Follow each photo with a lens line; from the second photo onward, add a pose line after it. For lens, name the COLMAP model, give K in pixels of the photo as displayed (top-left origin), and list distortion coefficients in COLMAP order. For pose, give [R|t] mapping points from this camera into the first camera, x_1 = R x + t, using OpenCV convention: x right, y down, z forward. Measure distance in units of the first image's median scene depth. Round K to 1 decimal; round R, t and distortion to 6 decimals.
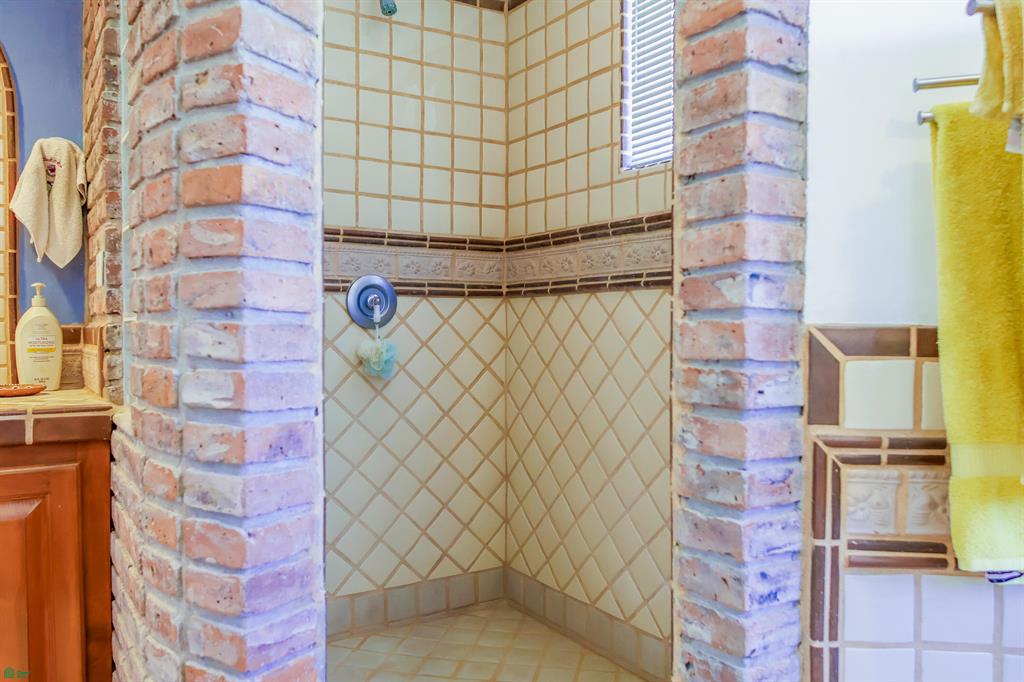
lens RADIAL K [[767.3, 0, 513.3], [0, 767.3, 340.0], [0, 0, 1]] dist [0.004745, -0.004859]
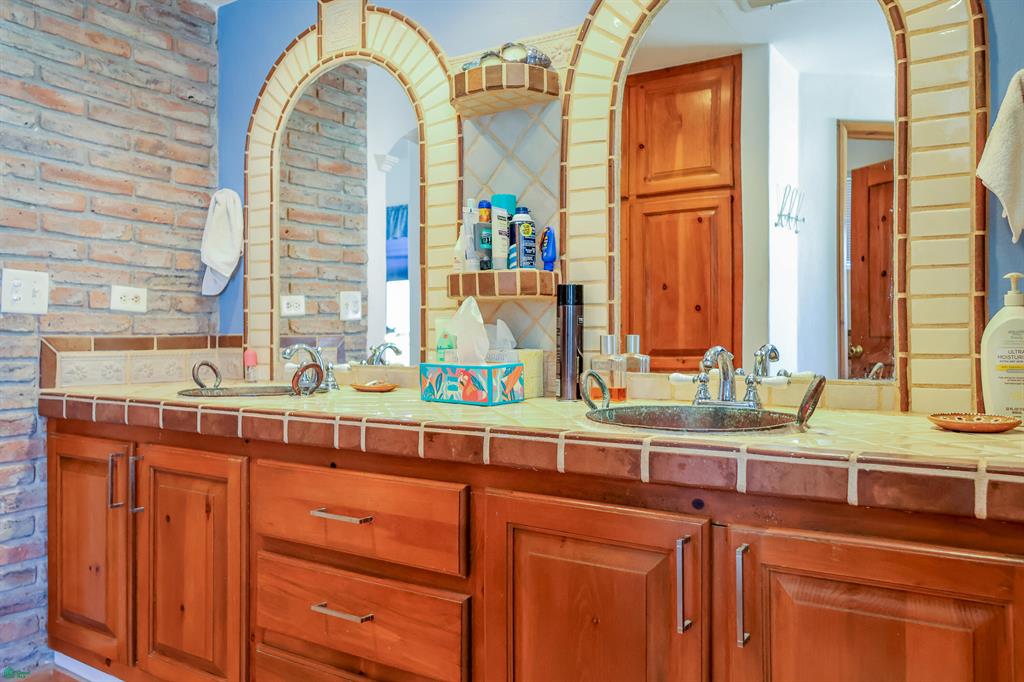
lens RADIAL K [[767.3, 0, 514.4], [0, 767.3, 336.1], [0, 0, 1]] dist [0.004745, -0.004859]
pose [[0.400340, 0.001795, -0.916365, -0.152808], [-0.015315, 0.999872, -0.004732, -0.005461], [0.916239, 0.015928, 0.400316, 0.294324]]
